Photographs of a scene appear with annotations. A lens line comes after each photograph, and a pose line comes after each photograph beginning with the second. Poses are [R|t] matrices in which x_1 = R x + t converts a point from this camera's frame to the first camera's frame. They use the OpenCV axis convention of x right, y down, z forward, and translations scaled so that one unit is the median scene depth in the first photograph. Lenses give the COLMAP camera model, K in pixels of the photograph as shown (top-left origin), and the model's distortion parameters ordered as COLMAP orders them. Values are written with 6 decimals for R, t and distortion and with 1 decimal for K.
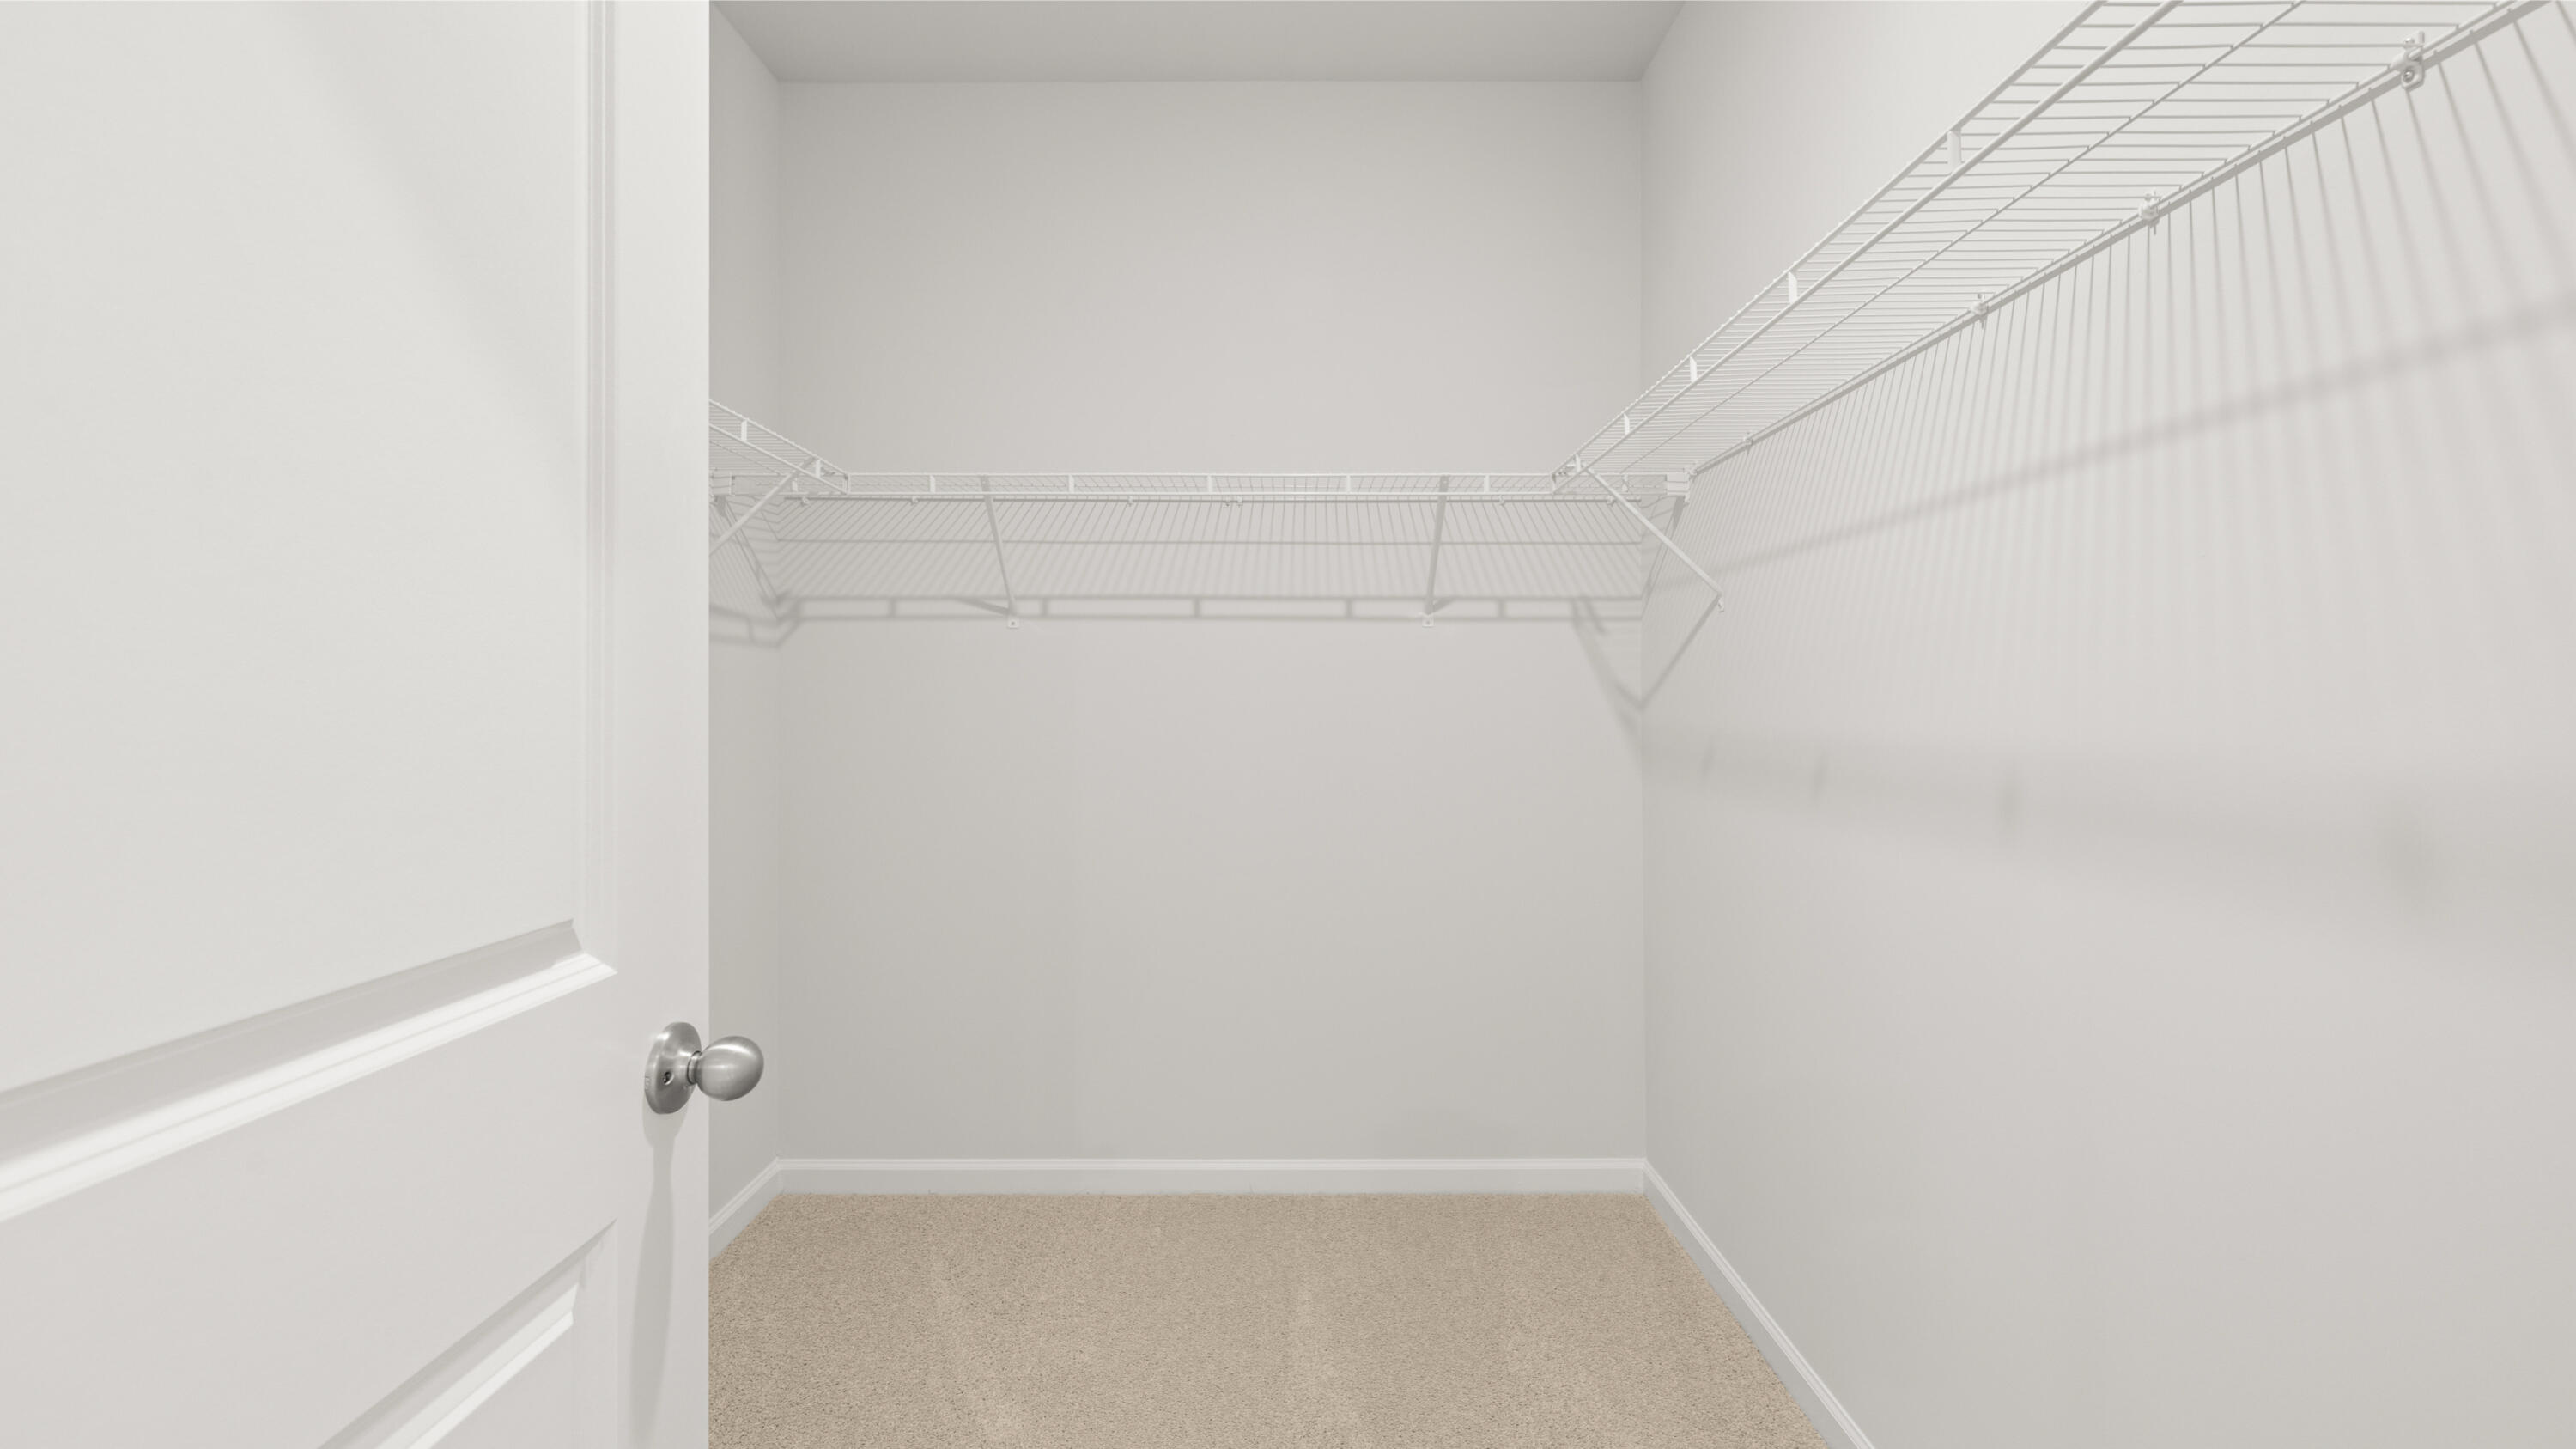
lens RADIAL K [[1059.4, 0, 1282.8], [0, 1059.4, 708.3], [0, 0, 1]] dist [-0.004828, -0.000290]
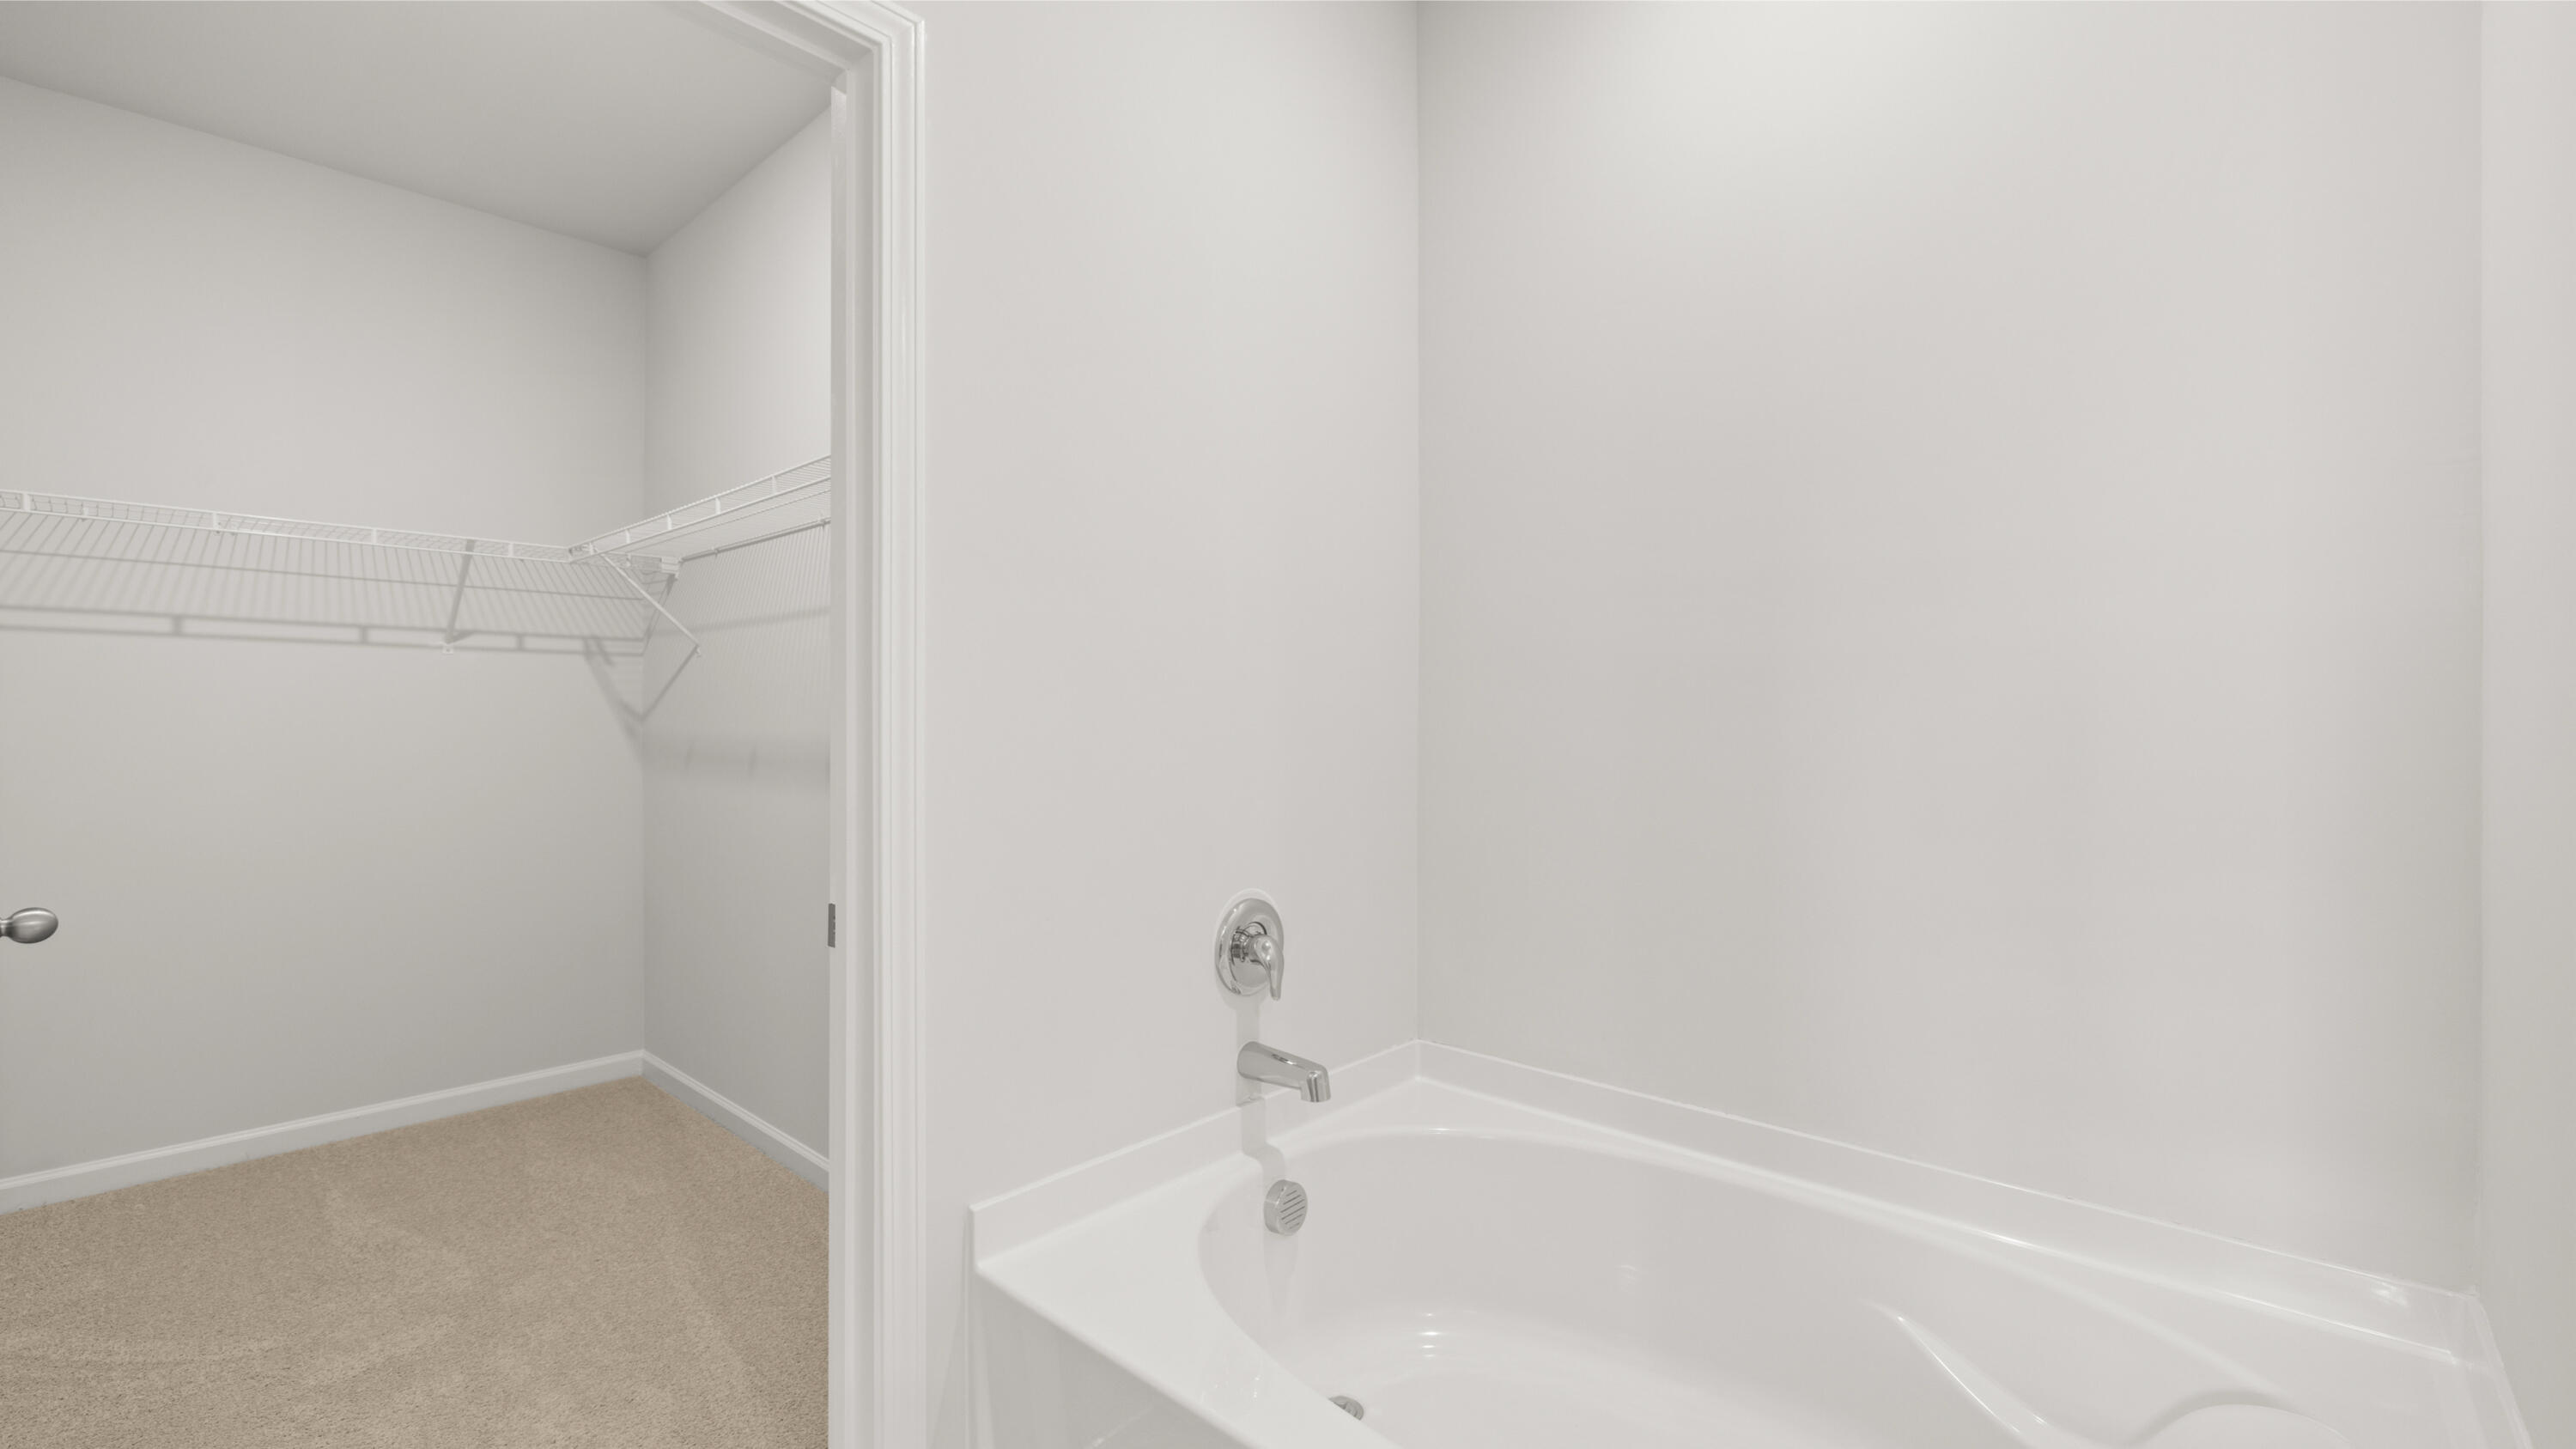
lens RADIAL K [[1059.4, 0, 1282.2], [0, 1059.4, 711.3], [0, 0, 1]] dist [-0.004828, -0.000290]
pose [[0.657439, 0.007617, 0.753469, -0.146771], [0.000710, 0.999942, -0.010728, 0.002849], [-0.753507, 0.007588, 0.657396, -0.520351]]
